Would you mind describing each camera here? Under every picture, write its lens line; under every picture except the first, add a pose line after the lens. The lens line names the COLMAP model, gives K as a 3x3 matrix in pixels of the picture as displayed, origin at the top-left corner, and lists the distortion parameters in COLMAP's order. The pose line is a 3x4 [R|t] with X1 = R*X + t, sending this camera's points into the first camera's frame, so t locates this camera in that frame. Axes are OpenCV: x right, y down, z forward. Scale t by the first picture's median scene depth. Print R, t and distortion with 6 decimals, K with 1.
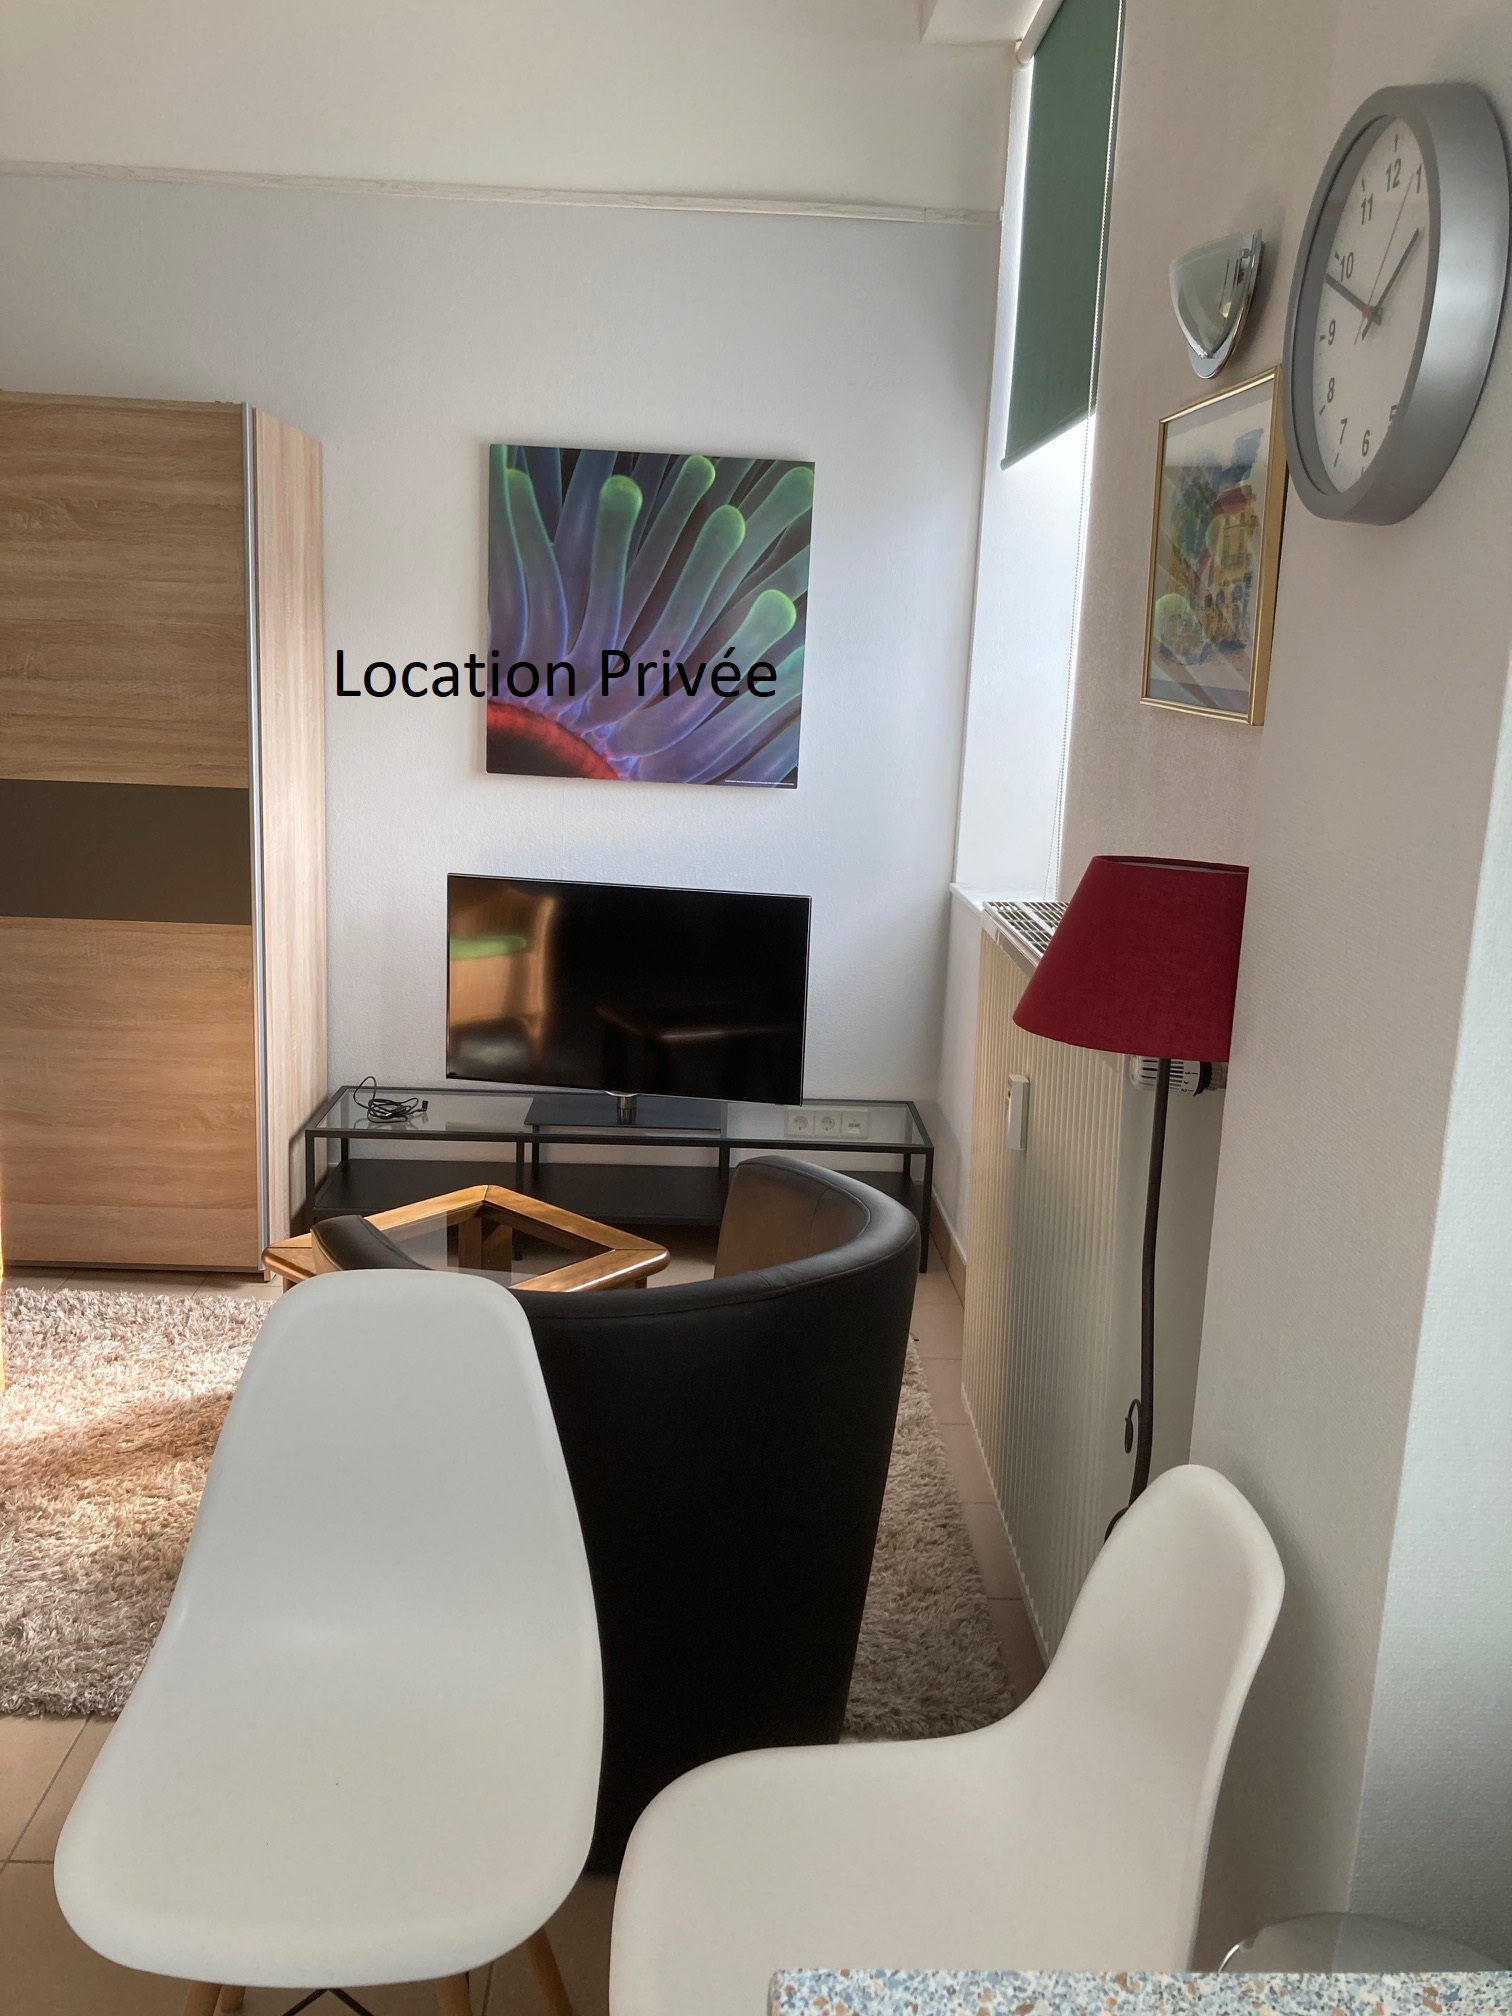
lens RADIAL K [[1663.4, 0, 744.4], [0, 1663.4, 1009.4], [0, 0, 1]] dist [-0.001793, -0.004715]
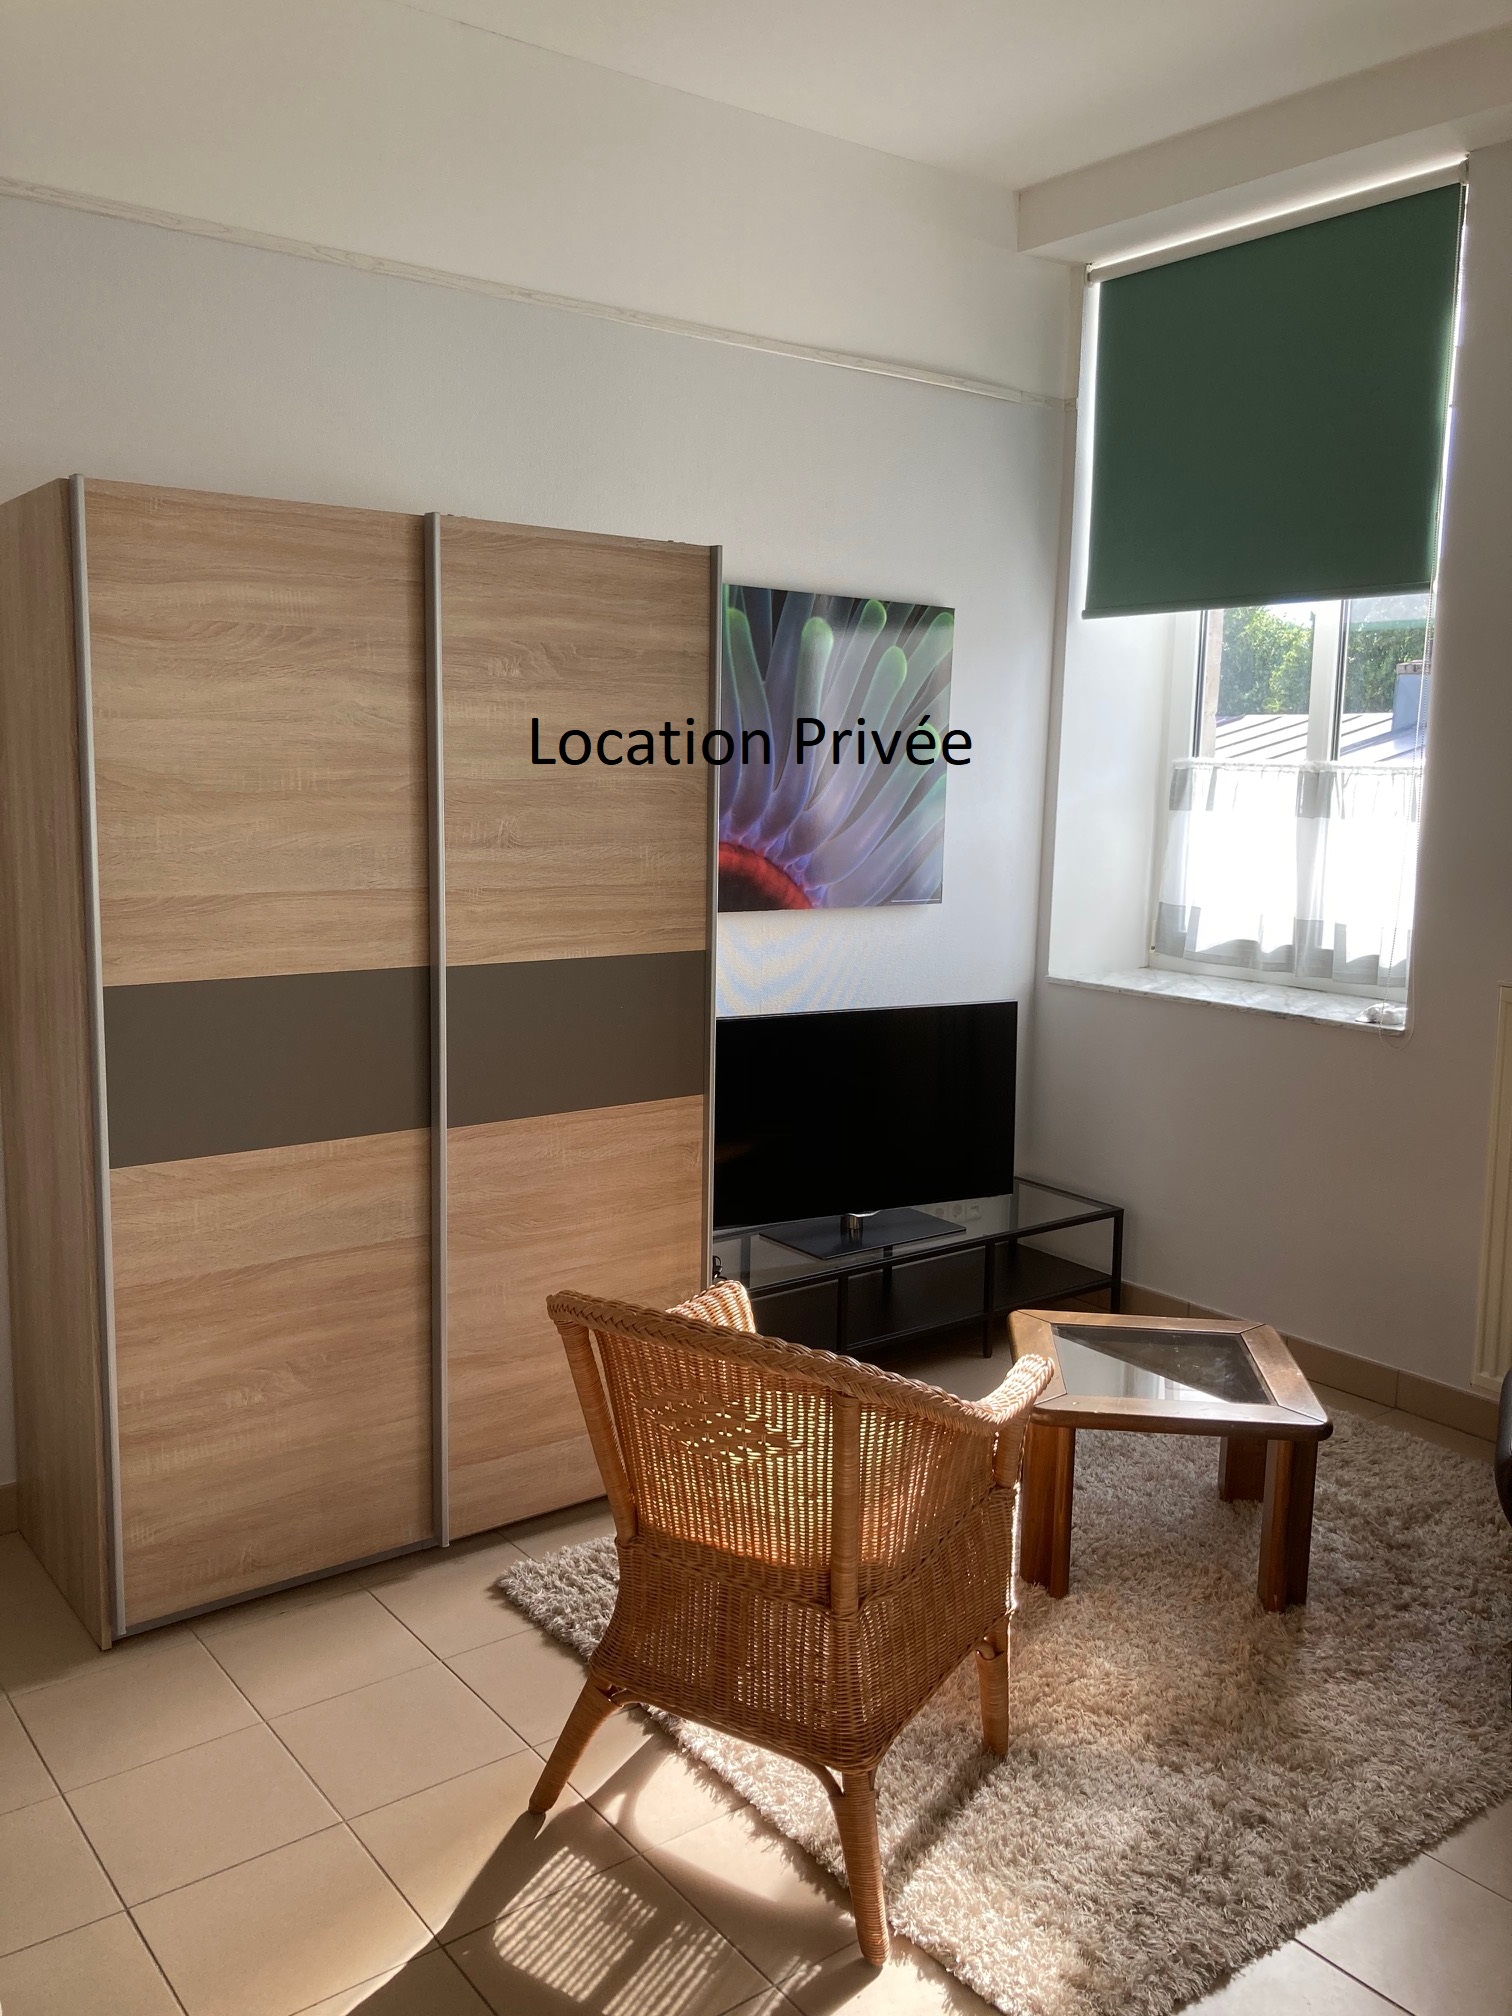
lens RADIAL K [[1663.4, 0, 740.4], [0, 1663.4, 1009.6], [0, 0, 1]] dist [-0.001793, -0.004715]
pose [[0.819110, -0.112123, 0.562572, -0.747306], [0.136631, 0.990621, -0.001501, -0.088179], [-0.557127, 0.078094, 0.826747, 0.202279]]
